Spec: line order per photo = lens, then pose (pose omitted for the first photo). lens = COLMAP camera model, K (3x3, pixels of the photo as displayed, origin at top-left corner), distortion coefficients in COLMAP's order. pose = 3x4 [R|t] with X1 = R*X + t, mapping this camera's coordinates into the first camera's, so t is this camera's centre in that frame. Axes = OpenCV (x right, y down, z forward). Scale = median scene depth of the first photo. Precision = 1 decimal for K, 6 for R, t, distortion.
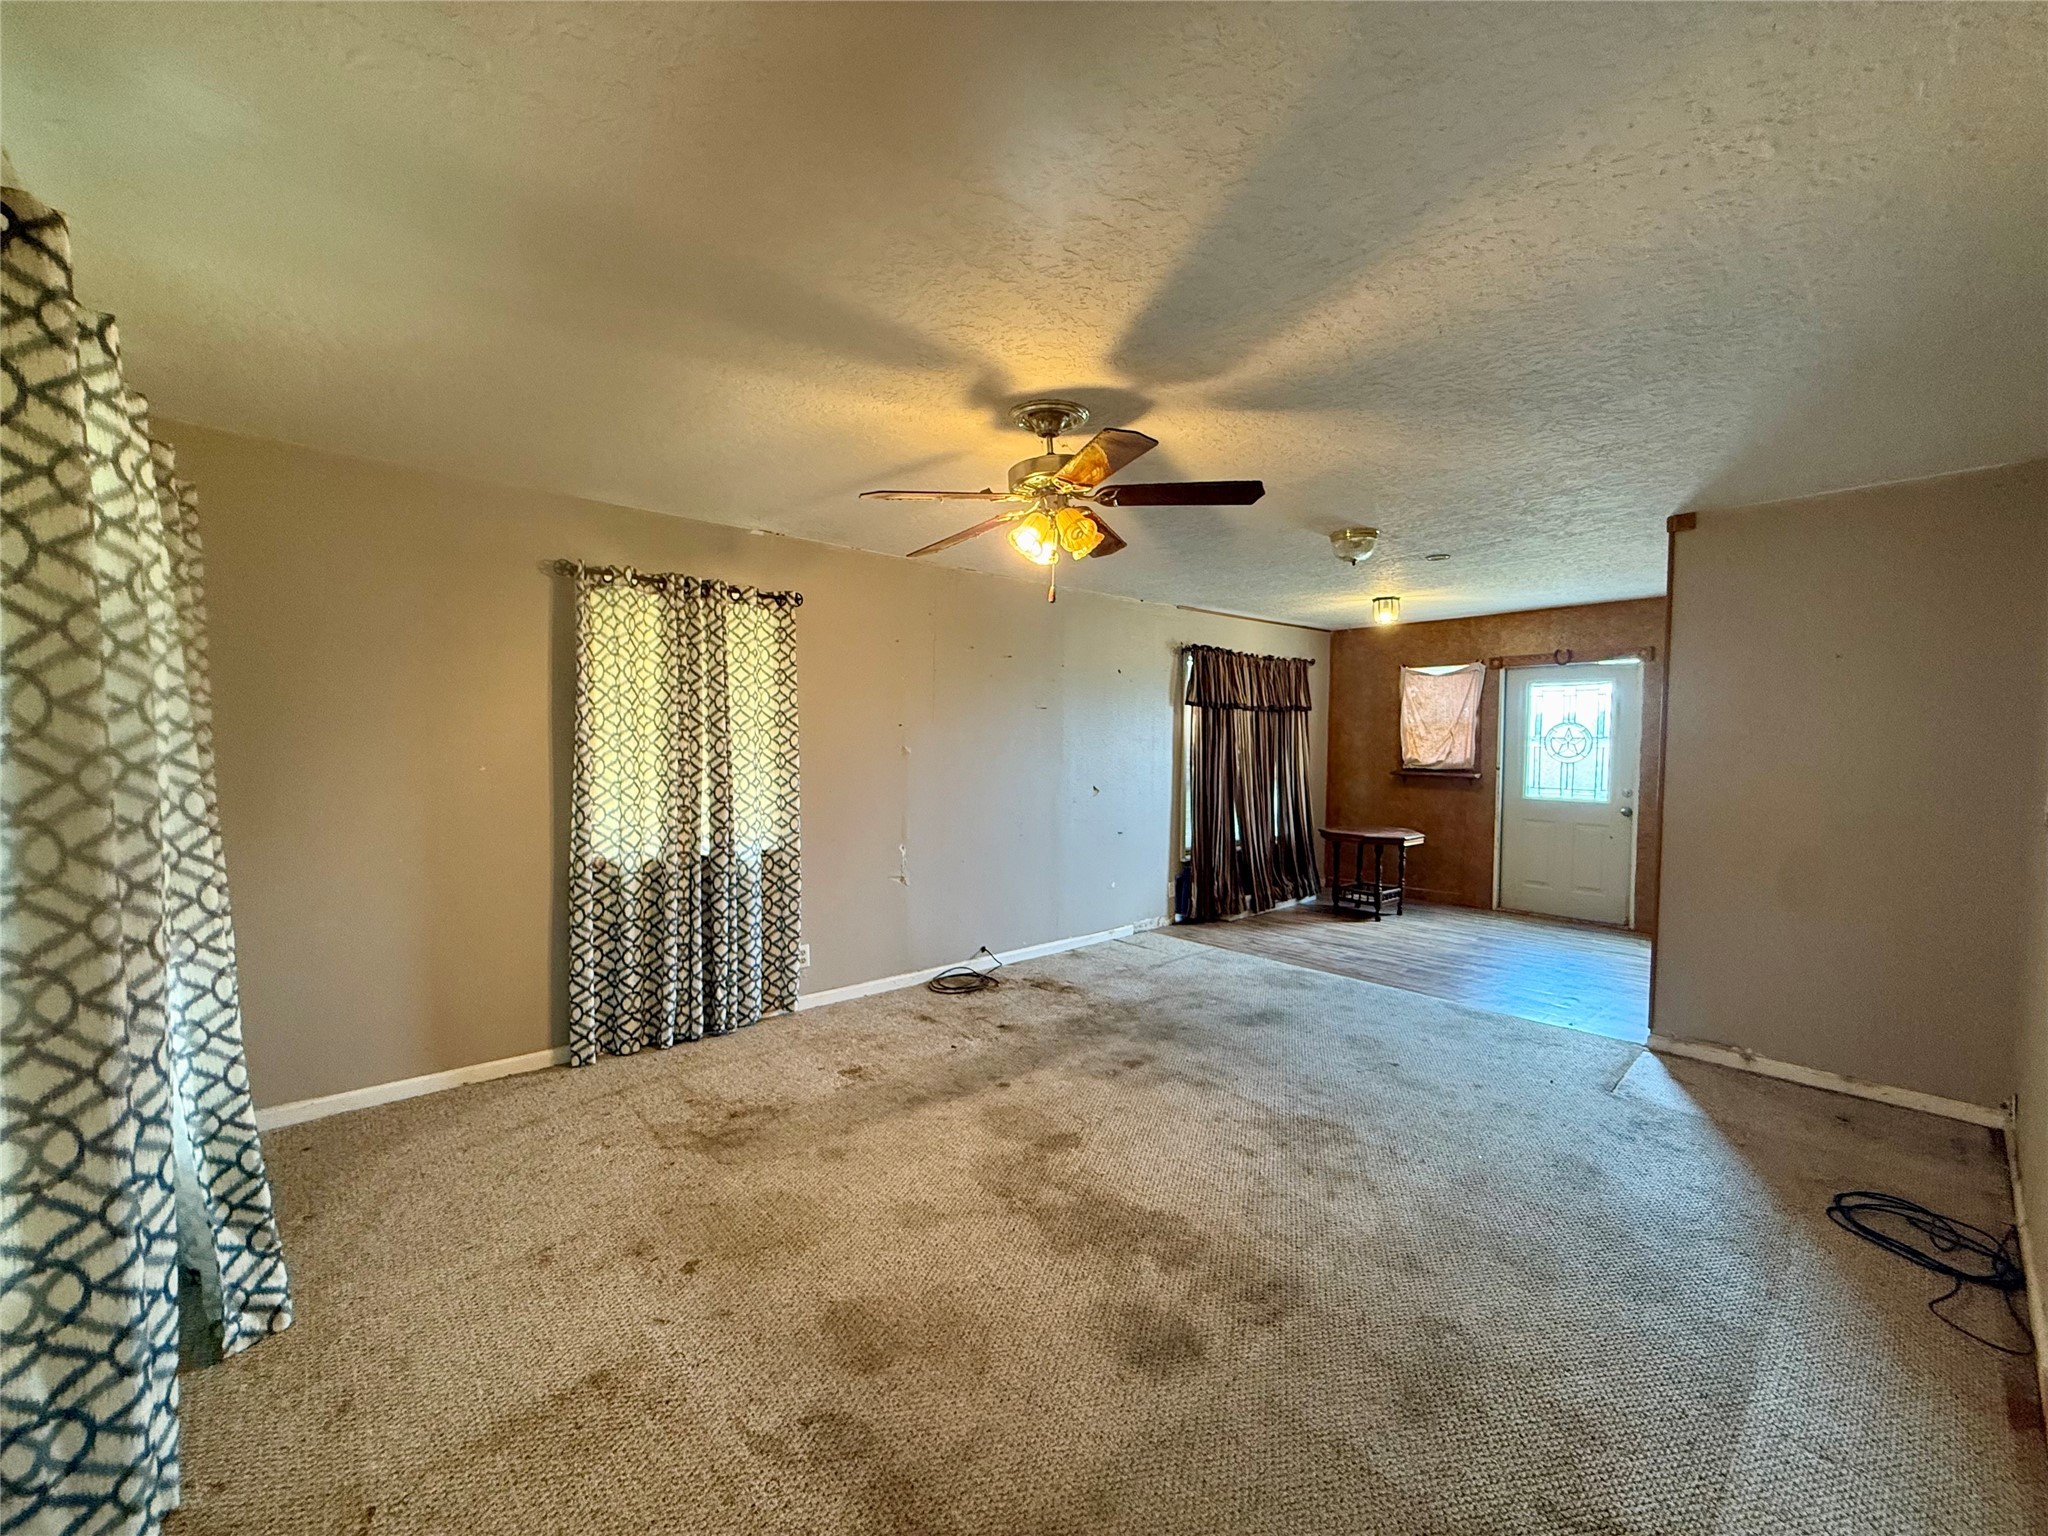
lens RADIAL K [[823.1, 0, 1021.4], [0, 823.1, 769.7], [0, 0, 1]] dist [-0.001865, 0.000444]
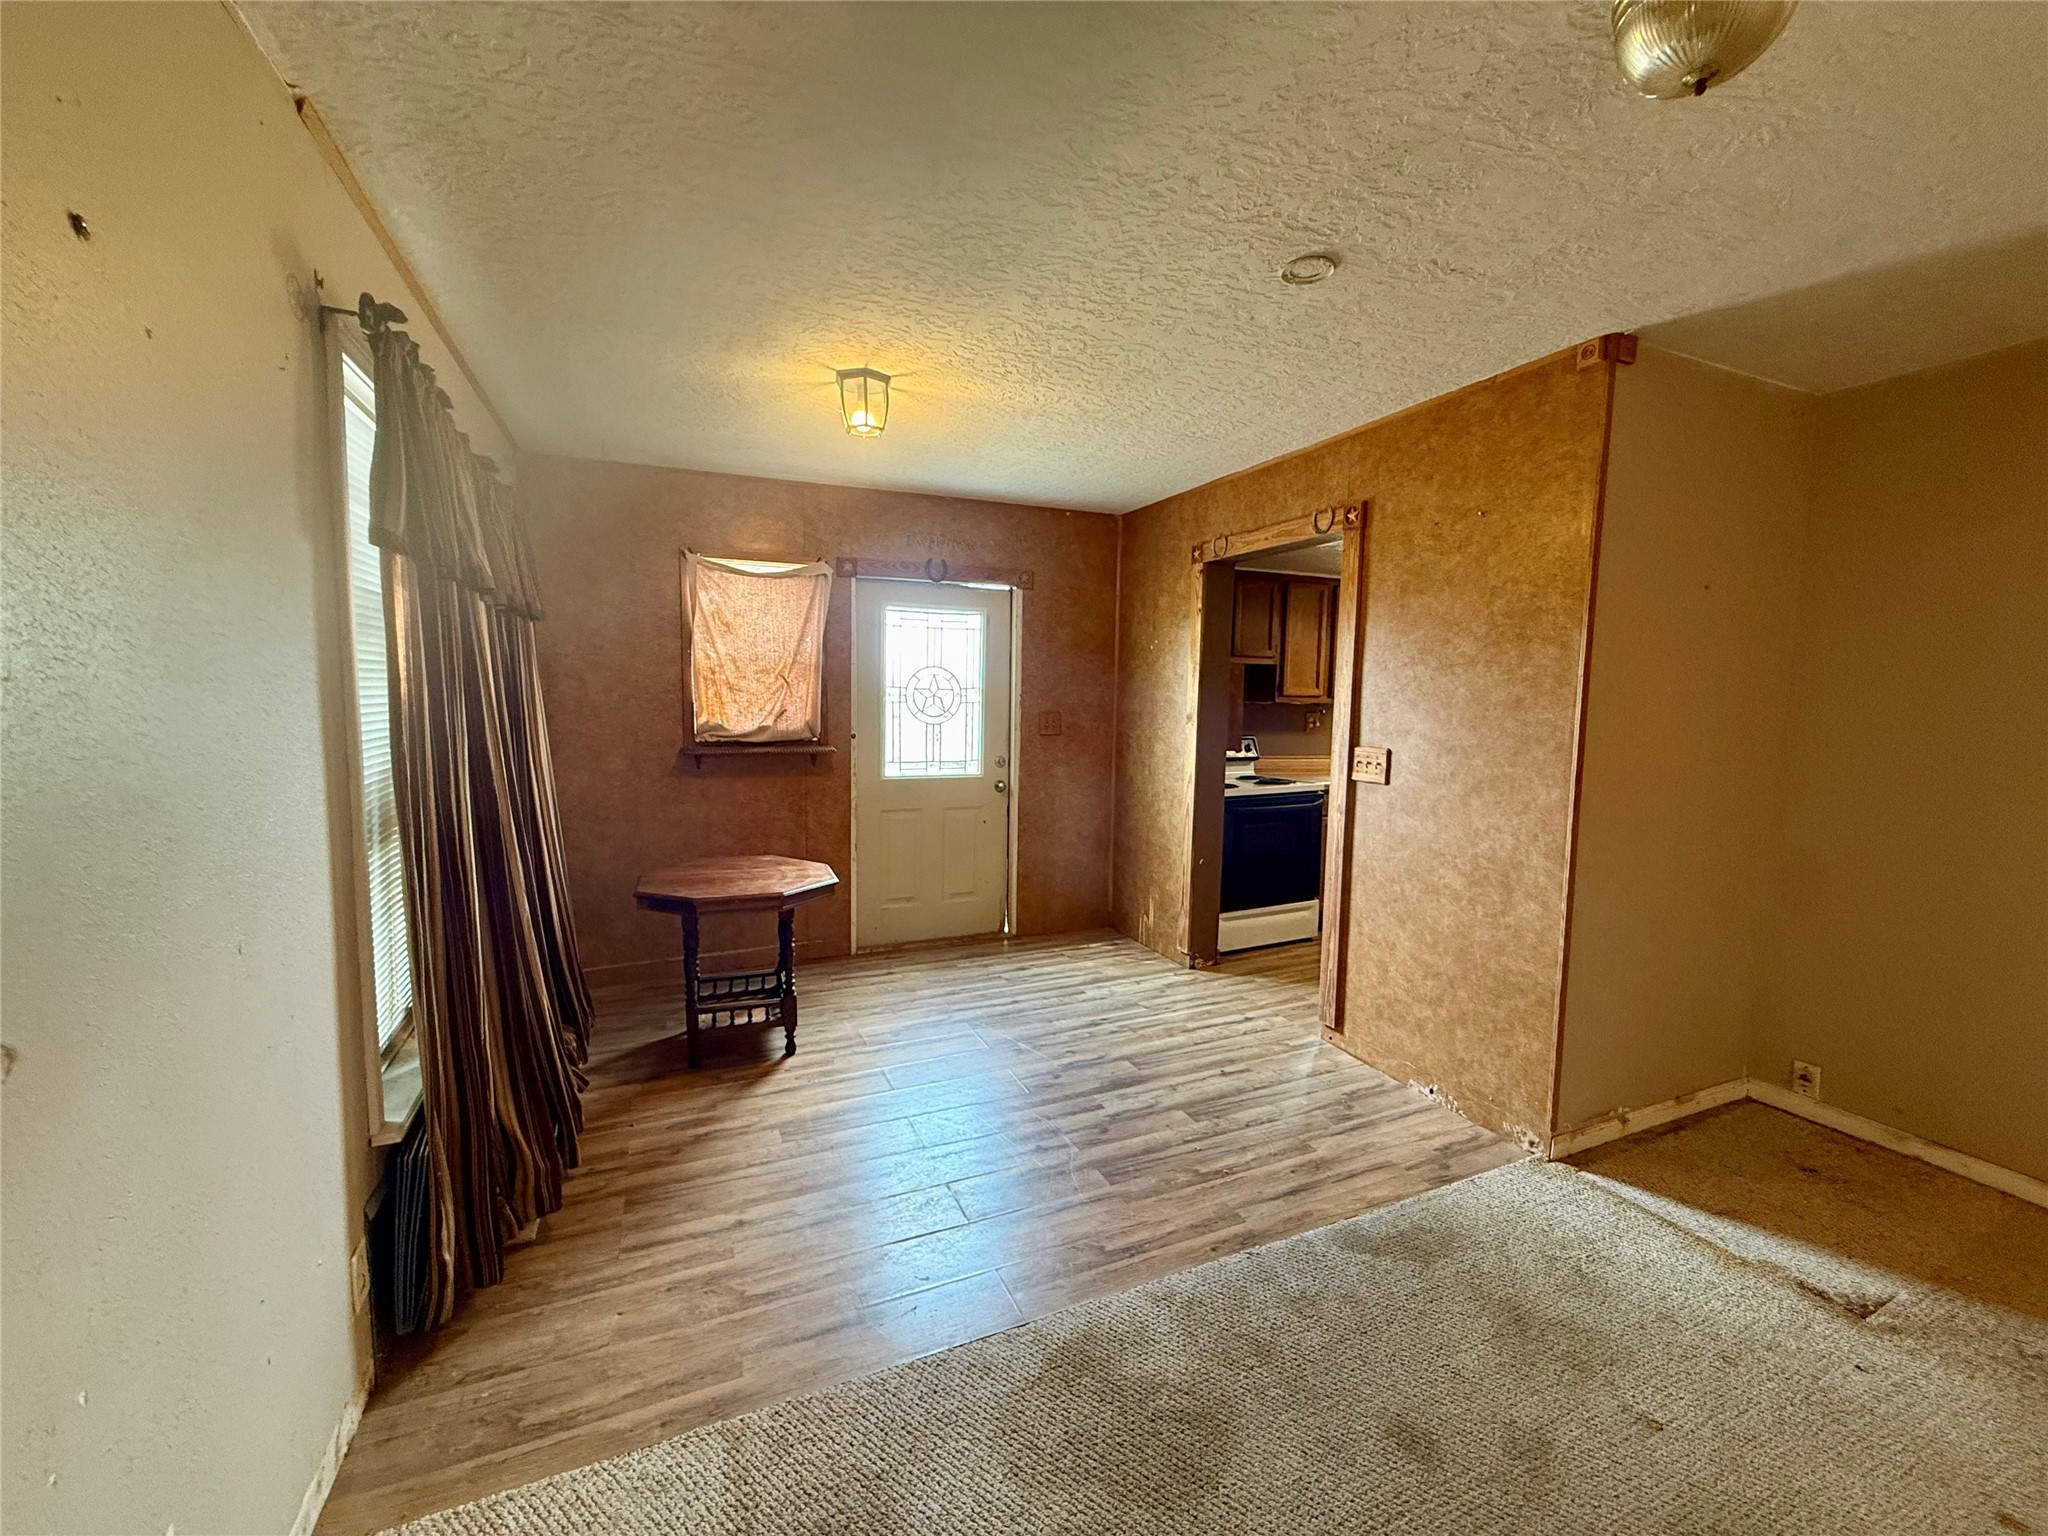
lens RADIAL K [[823.1, 0, 1024.8], [0, 823.1, 772.7], [0, 0, 1]] dist [-0.001865, 0.000444]
pose [[0.312336, -0.088931, 0.945800, 0.018795], [0.030552, 0.996034, 0.083565, -0.022166], [-0.949480, 0.002796, 0.313814, 0.673840]]
